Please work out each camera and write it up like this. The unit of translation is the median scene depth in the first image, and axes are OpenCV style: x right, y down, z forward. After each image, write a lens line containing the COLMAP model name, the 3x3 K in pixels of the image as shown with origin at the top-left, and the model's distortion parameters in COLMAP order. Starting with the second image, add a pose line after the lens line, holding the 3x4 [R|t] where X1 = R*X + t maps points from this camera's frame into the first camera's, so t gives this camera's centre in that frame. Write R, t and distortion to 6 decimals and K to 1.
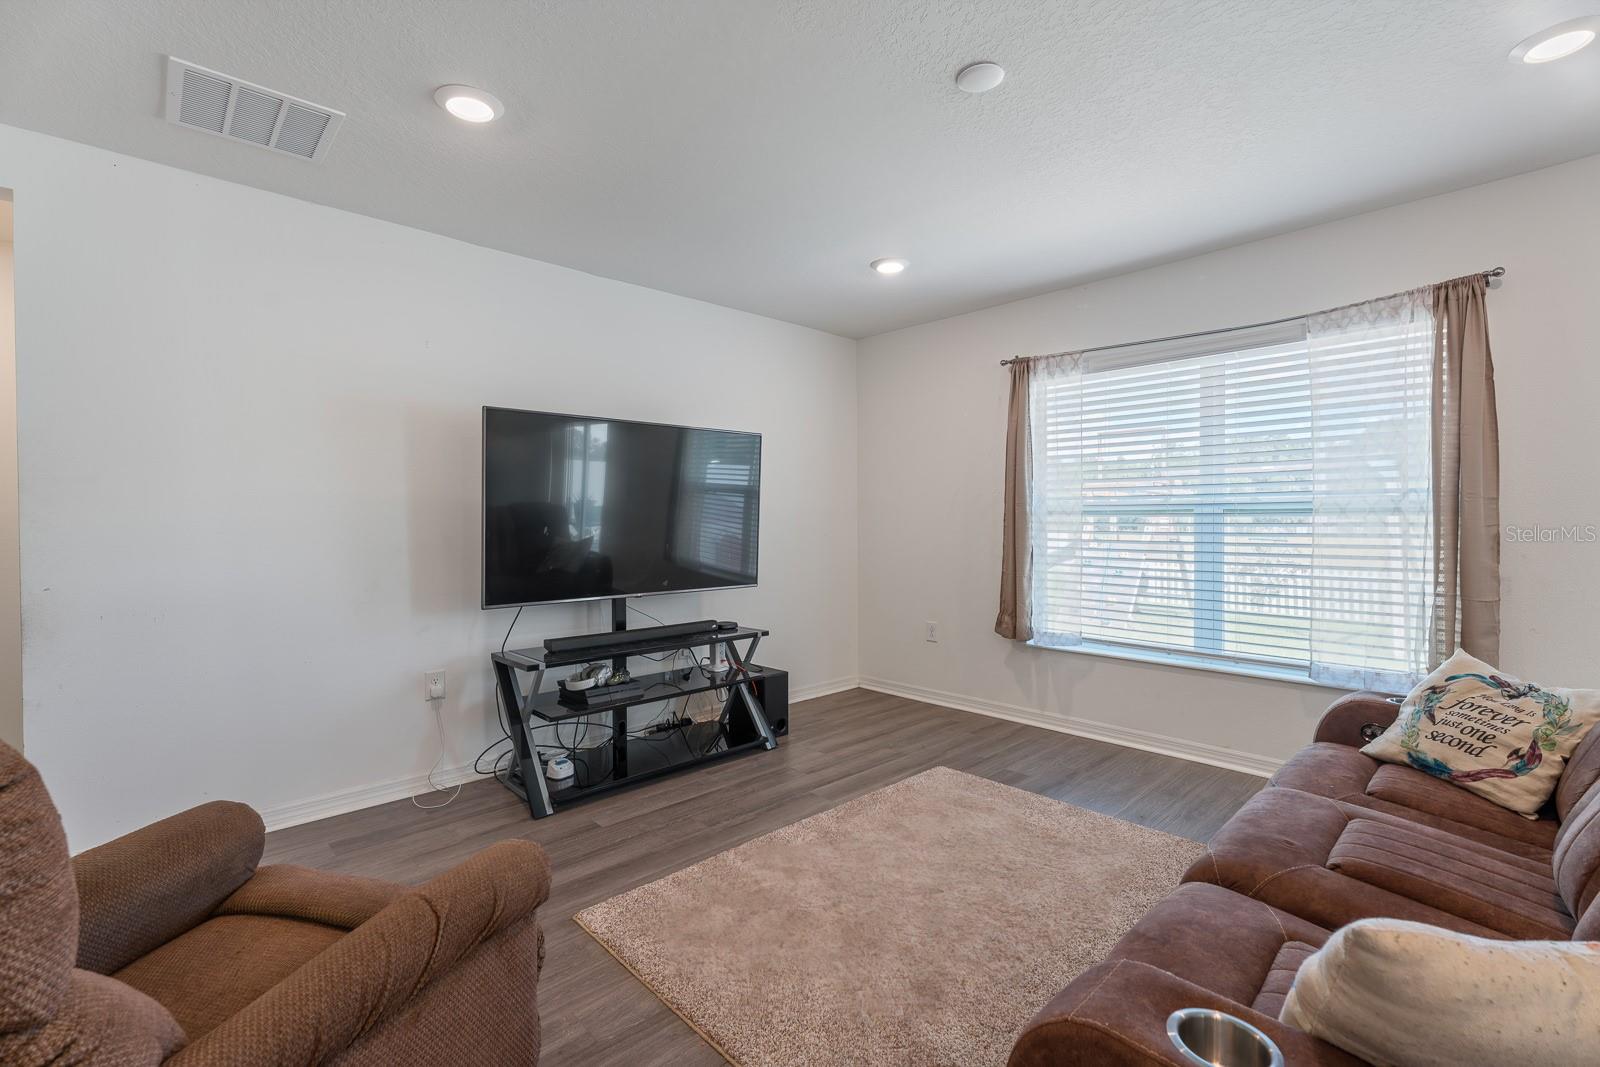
lens RADIAL K [[704.0, 0, 801.9], [0, 704.0, 527.4], [0, 0, 1]] dist [0.002859, -0.000797]
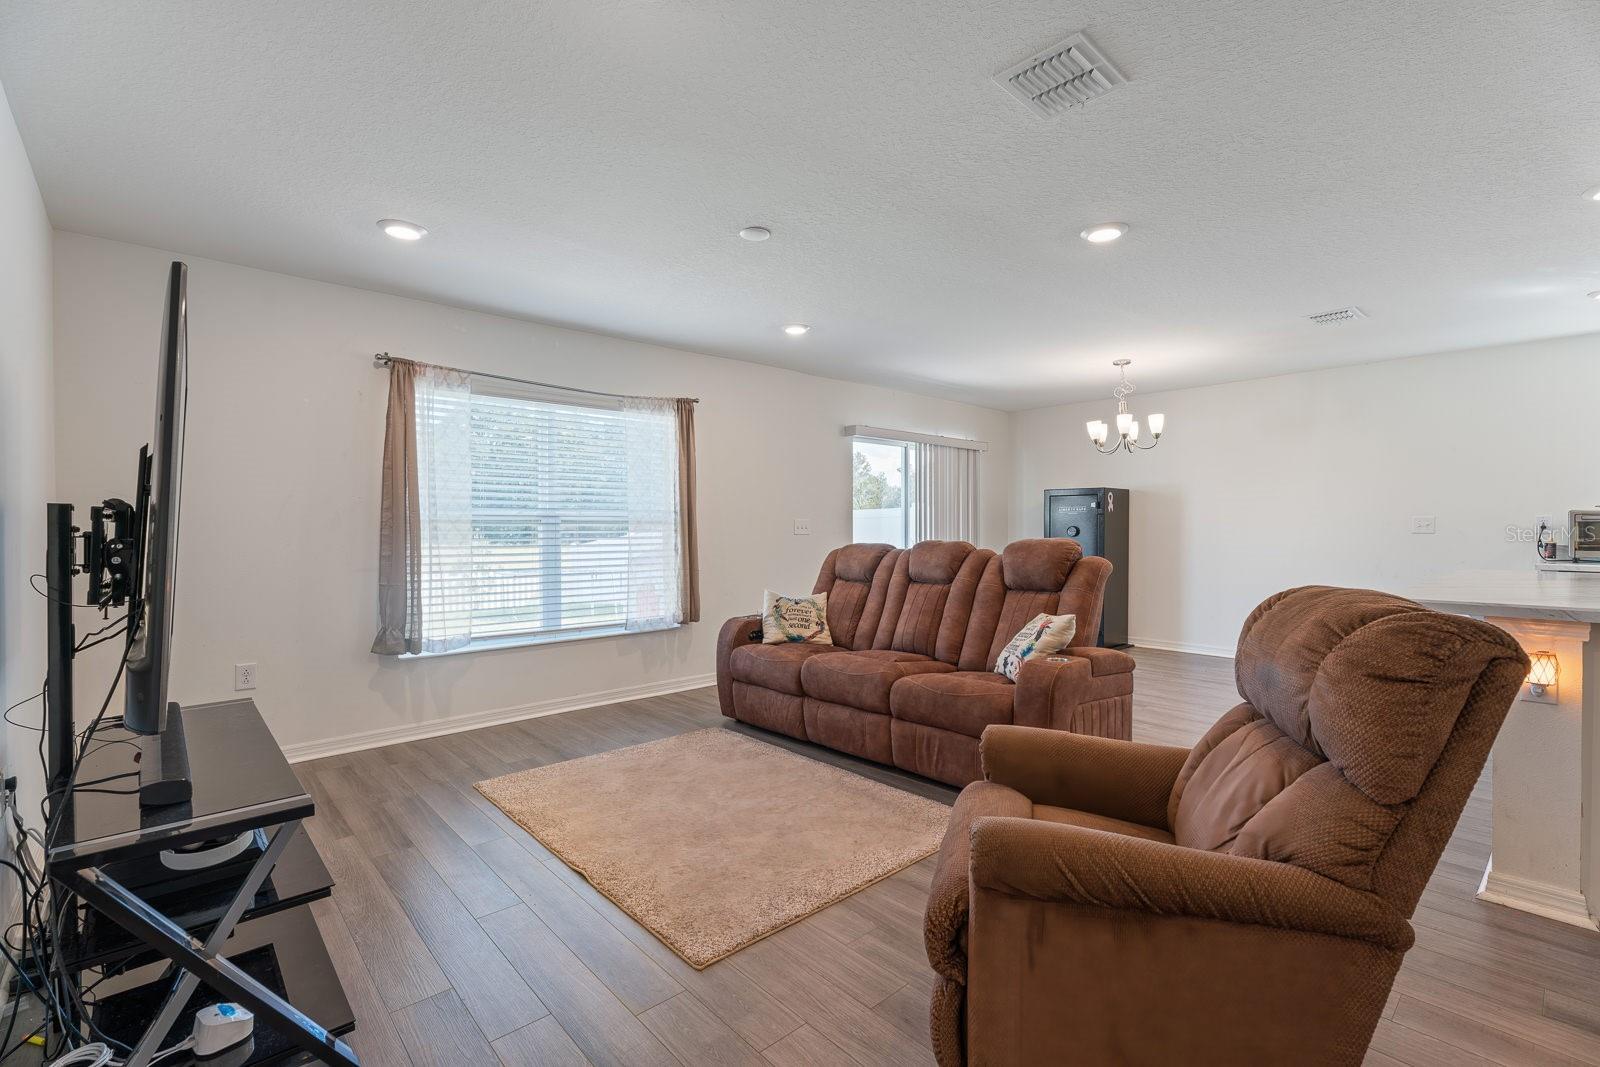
lens RADIAL K [[704.0, 0, 802.2], [0, 704.0, 533.5], [0, 0, 1]] dist [0.002859, -0.000797]
pose [[0.035972, -0.005680, 0.999337, -0.795712], [0.012933, 0.999903, 0.005218, -0.002097], [-0.999269, 0.012737, 0.036042, 0.542940]]
